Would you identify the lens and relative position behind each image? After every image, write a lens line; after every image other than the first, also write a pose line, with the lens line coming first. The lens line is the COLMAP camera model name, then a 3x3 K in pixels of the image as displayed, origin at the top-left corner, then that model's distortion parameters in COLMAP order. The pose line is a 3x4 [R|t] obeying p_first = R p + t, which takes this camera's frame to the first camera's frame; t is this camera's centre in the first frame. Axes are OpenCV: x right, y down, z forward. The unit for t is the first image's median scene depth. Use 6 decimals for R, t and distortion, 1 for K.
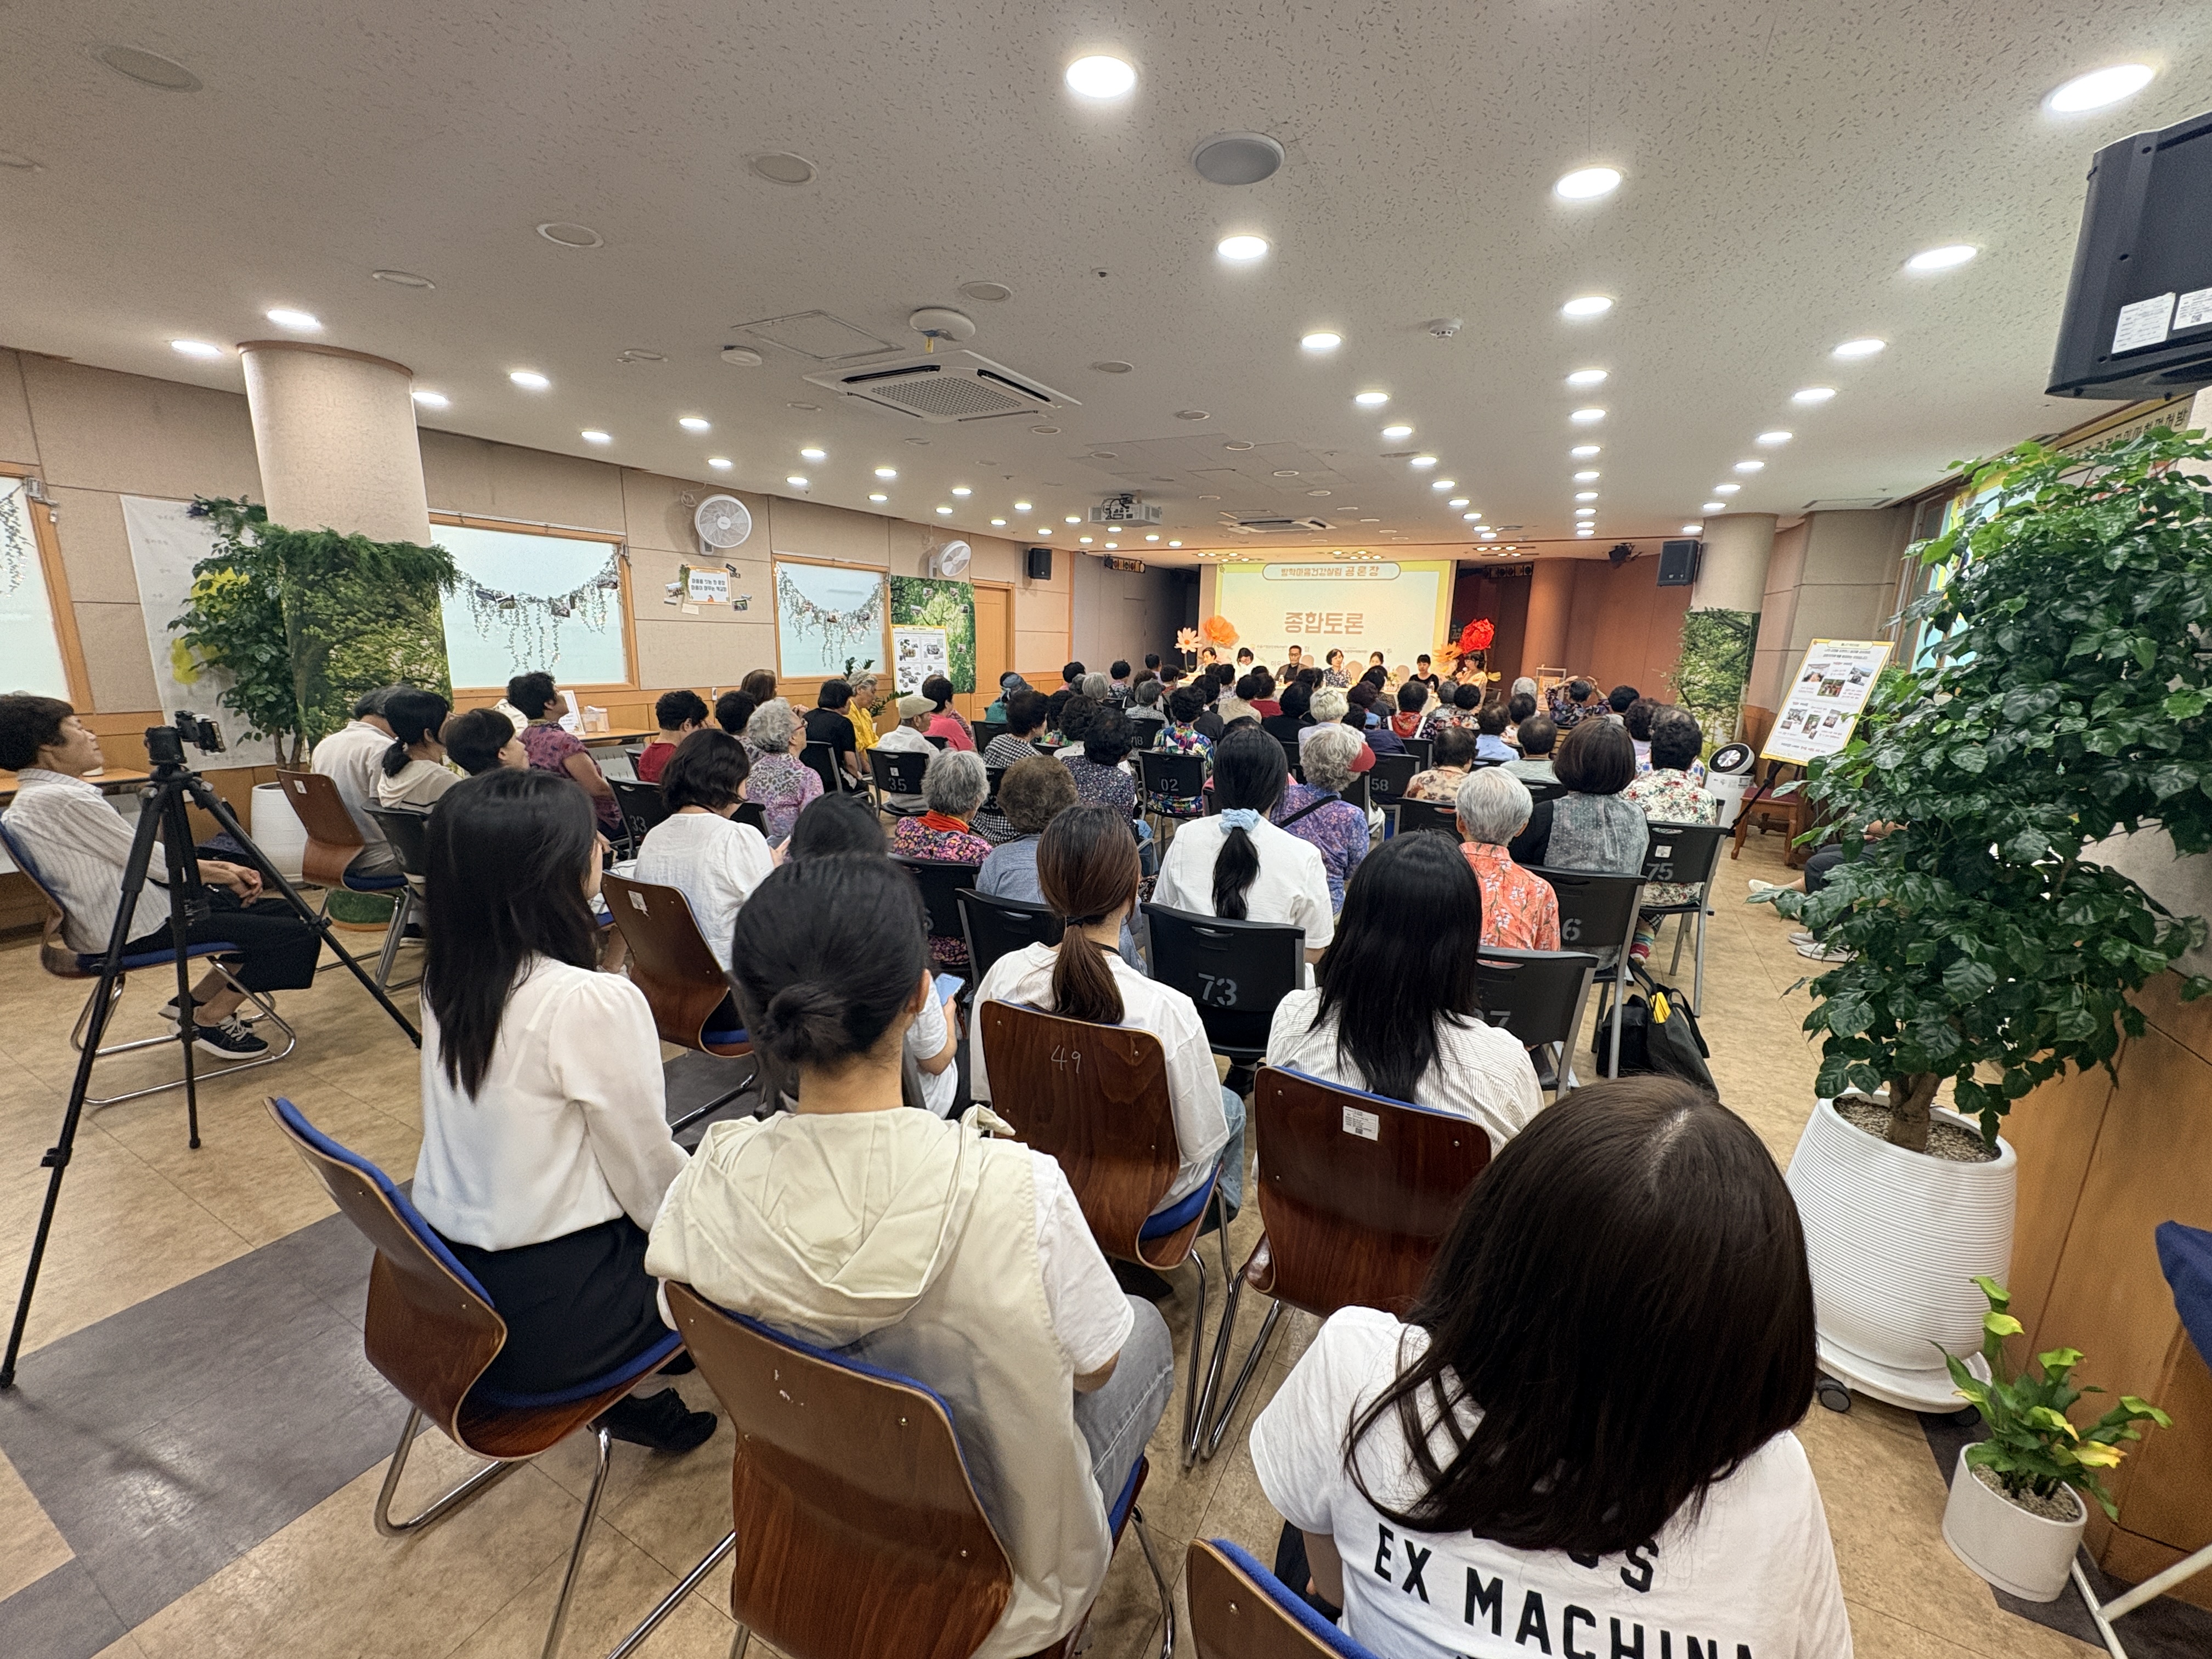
lens RADIAL K [[892.8, 0, 1103.4], [0, 892.8, 830.6], [0, 0, 1]] dist [-0.000092, 0.000000]
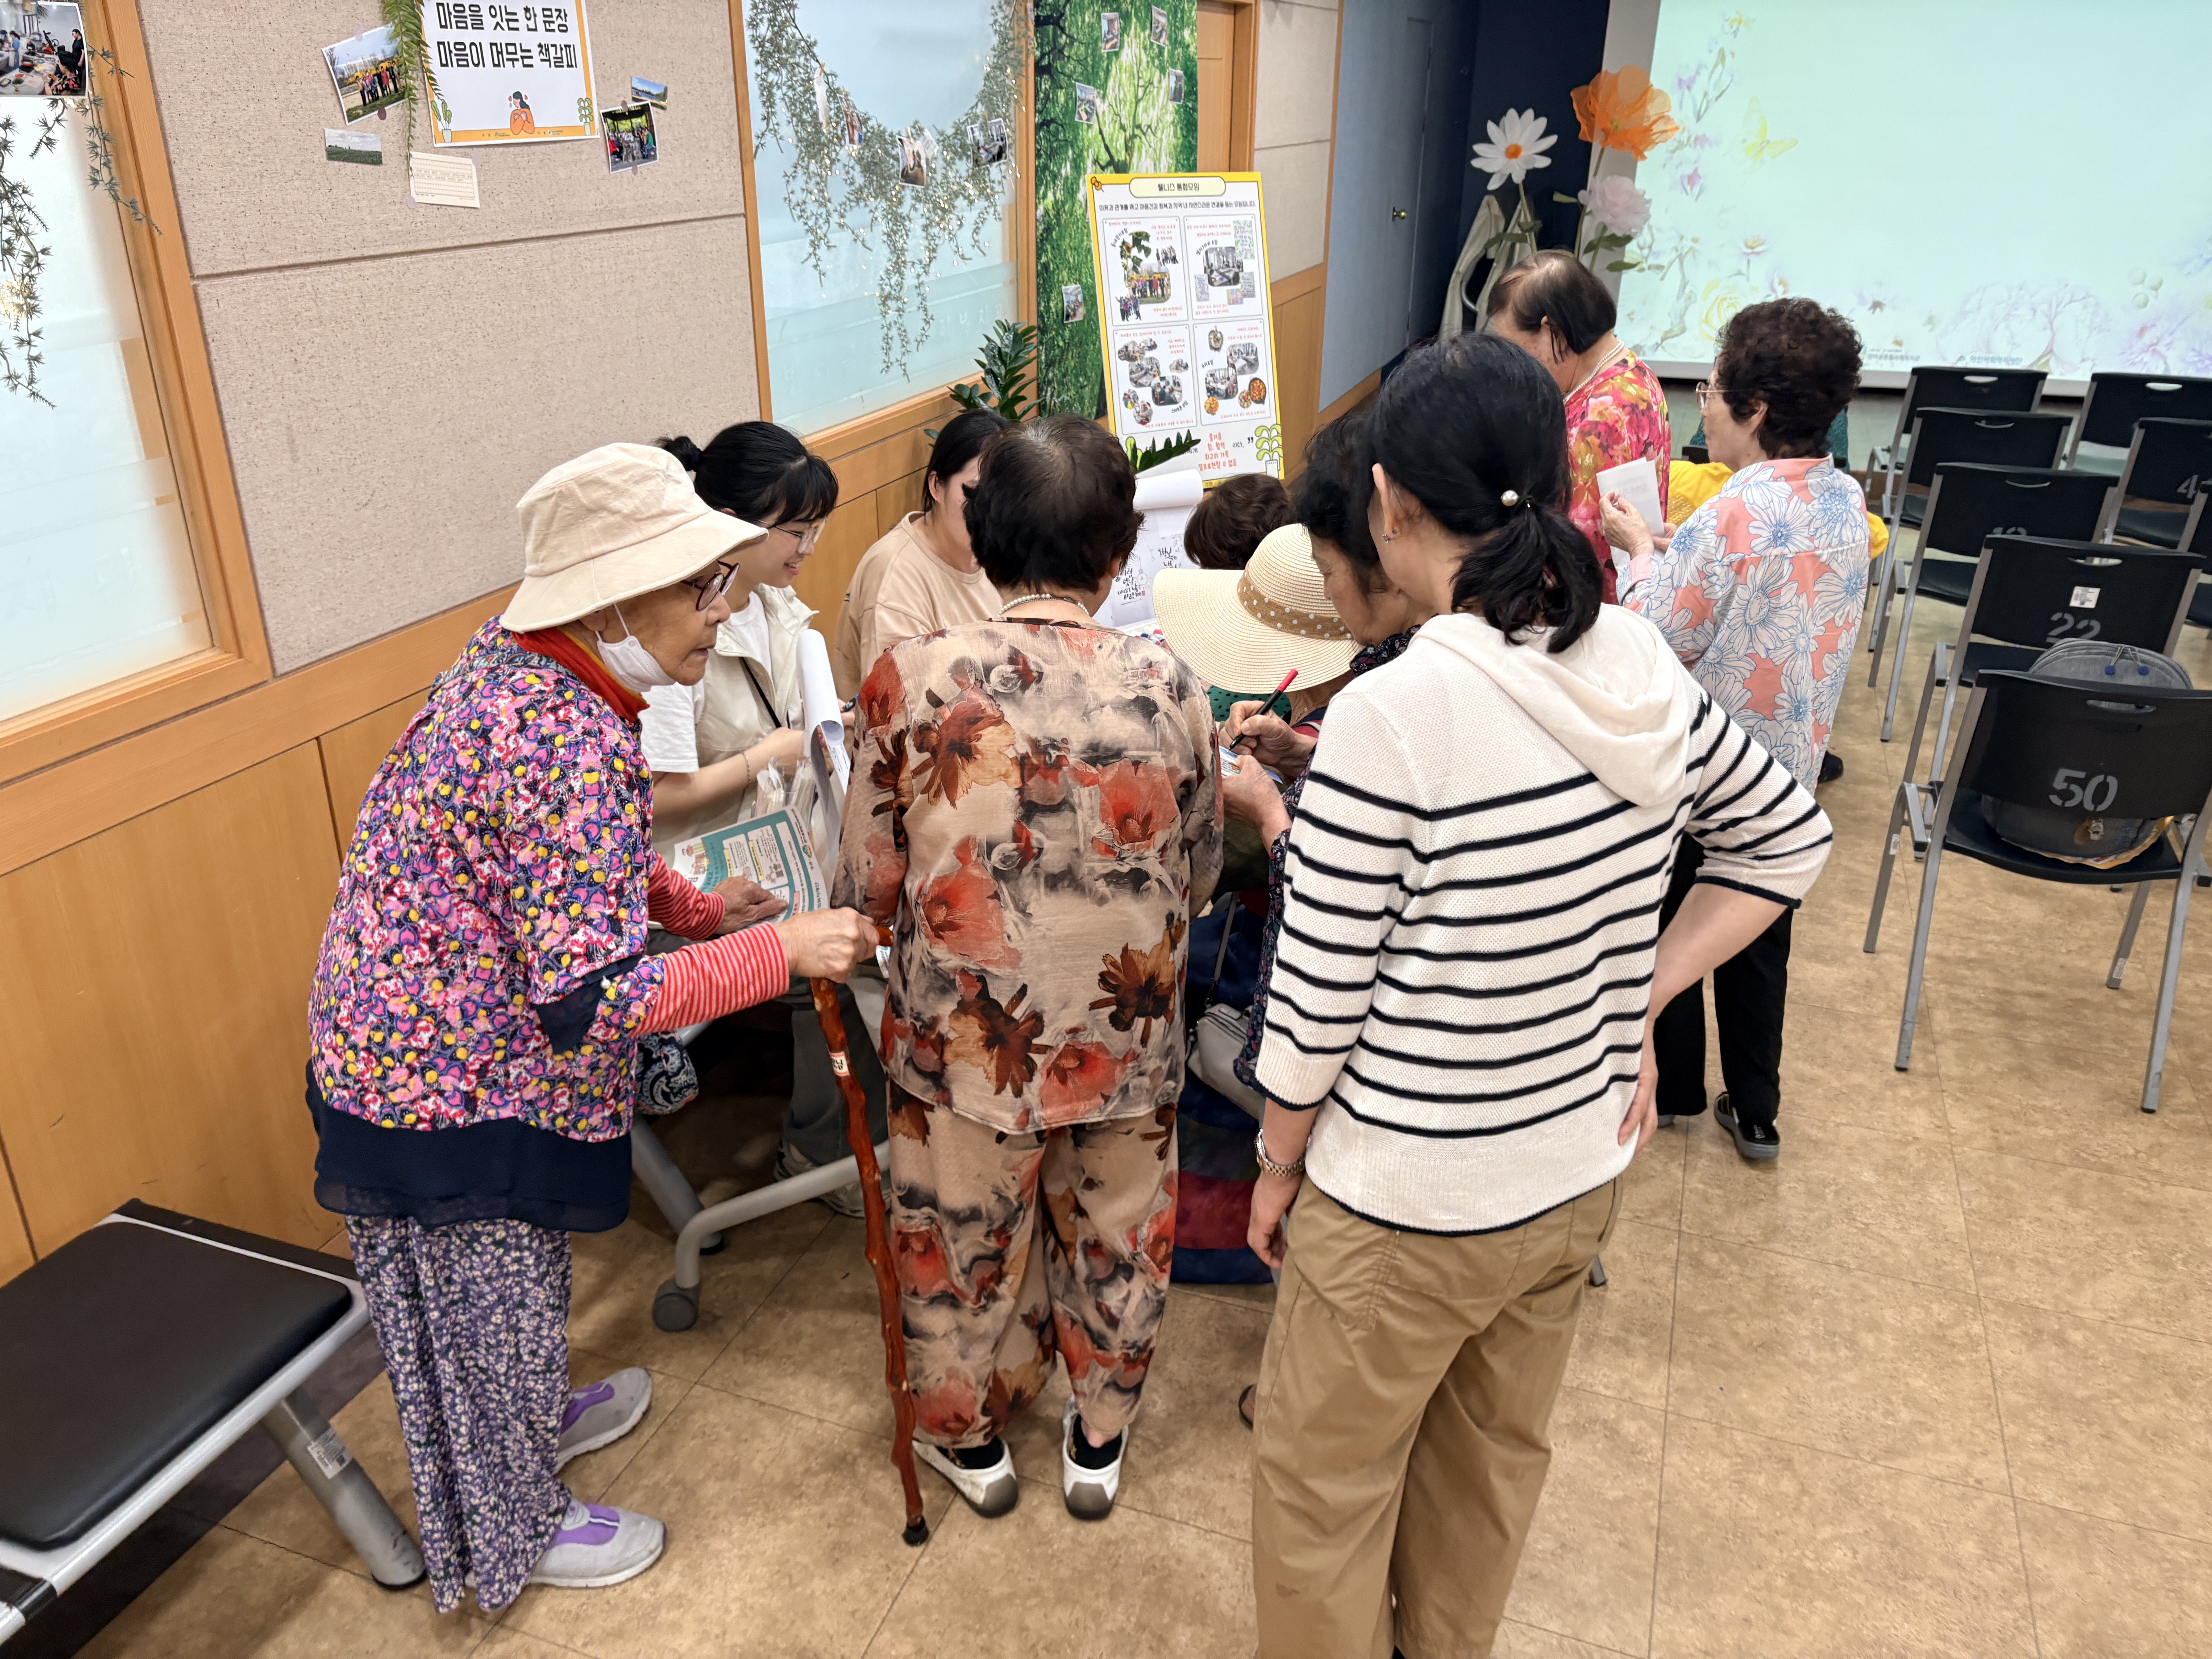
lens RADIAL K [[1668.3, 0, 1105.3], [0, 1668.3, 829.7], [0, 0, 1]] dist [-0.000650, -0.000476]
pose [[0.989626, -0.074460, 0.122869, -0.341816], [0.047941, 0.977345, 0.206153, -0.163352], [-0.135435, -0.198124, 0.970775, 0.559003]]
